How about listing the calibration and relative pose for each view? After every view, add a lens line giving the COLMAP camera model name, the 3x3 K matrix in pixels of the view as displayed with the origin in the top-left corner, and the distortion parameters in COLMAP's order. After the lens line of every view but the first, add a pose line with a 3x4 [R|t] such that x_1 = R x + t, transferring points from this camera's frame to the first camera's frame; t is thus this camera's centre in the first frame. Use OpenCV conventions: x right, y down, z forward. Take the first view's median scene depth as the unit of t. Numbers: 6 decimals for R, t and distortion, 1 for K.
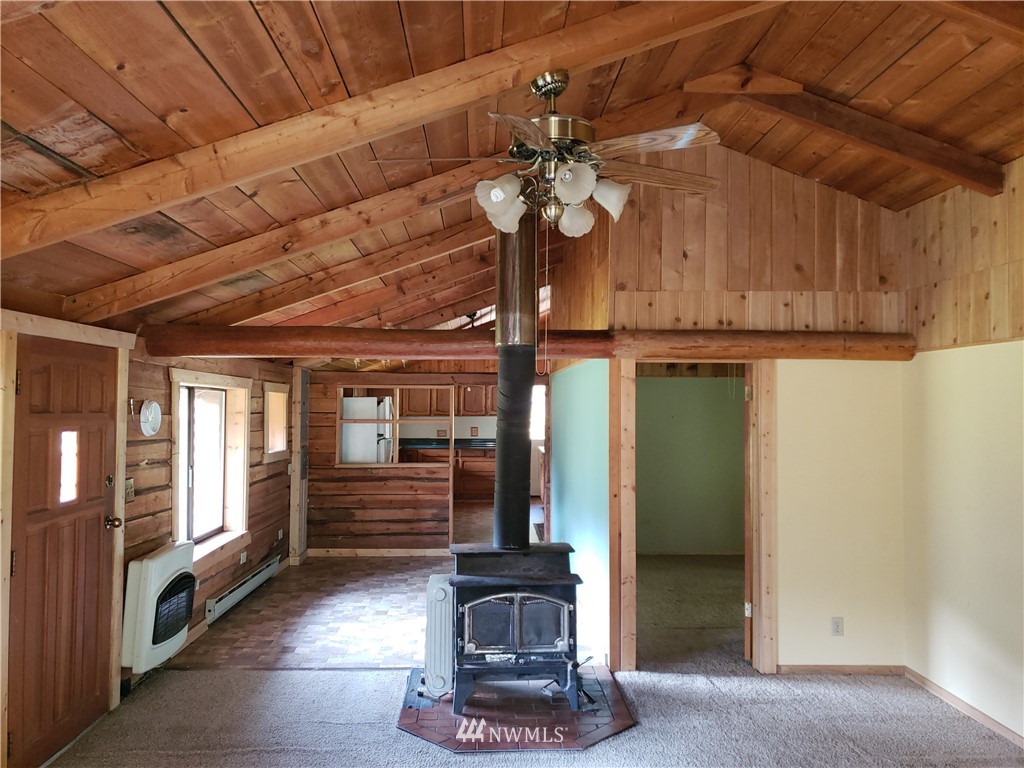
lens RADIAL K [[785.1, 0, 512.0], [0, 785.1, 384.0], [0, 0, 1]] dist [0.032384, -0.009840]
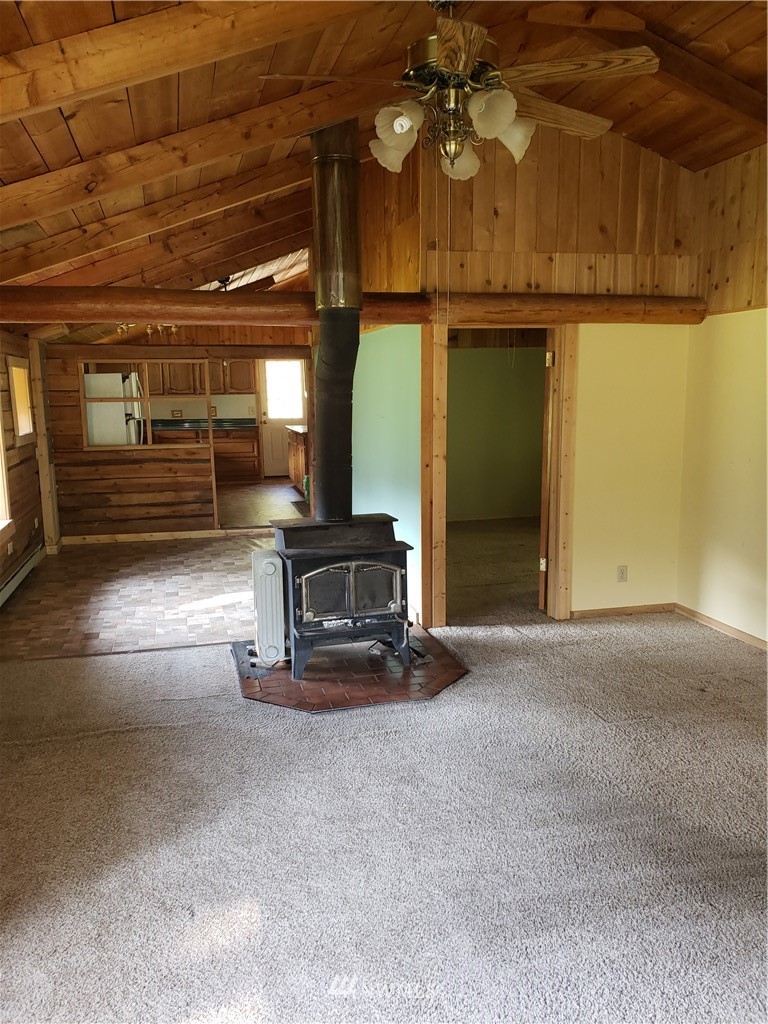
lens RADIAL K [[790.1, 0, 375.2], [0, 790.1, 513.1], [0, 0, 1]] dist [0.034460, -0.003825]
pose [[0.978821, -0.050807, 0.198311, -0.138691], [0.013024, 0.982206, 0.187354, 0.013350], [-0.204302, -0.180803, 0.962066, 0.027113]]
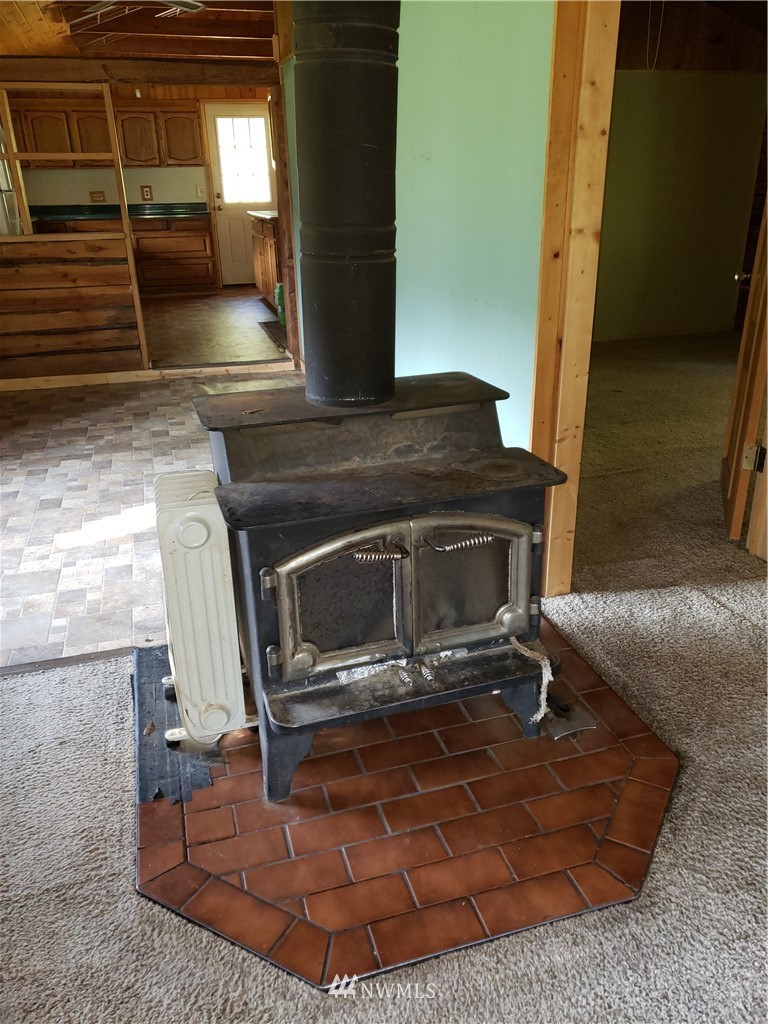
lens RADIAL K [[790.1, 0, 375.2], [0, 790.1, 513.1], [0, 0, 1]] dist [0.034460, -0.003825]
pose [[0.972026, -0.116368, 0.204020, -0.074293], [0.022444, 0.910681, 0.412501, 0.089982], [-0.233799, -0.396383, 0.887817, 0.571762]]
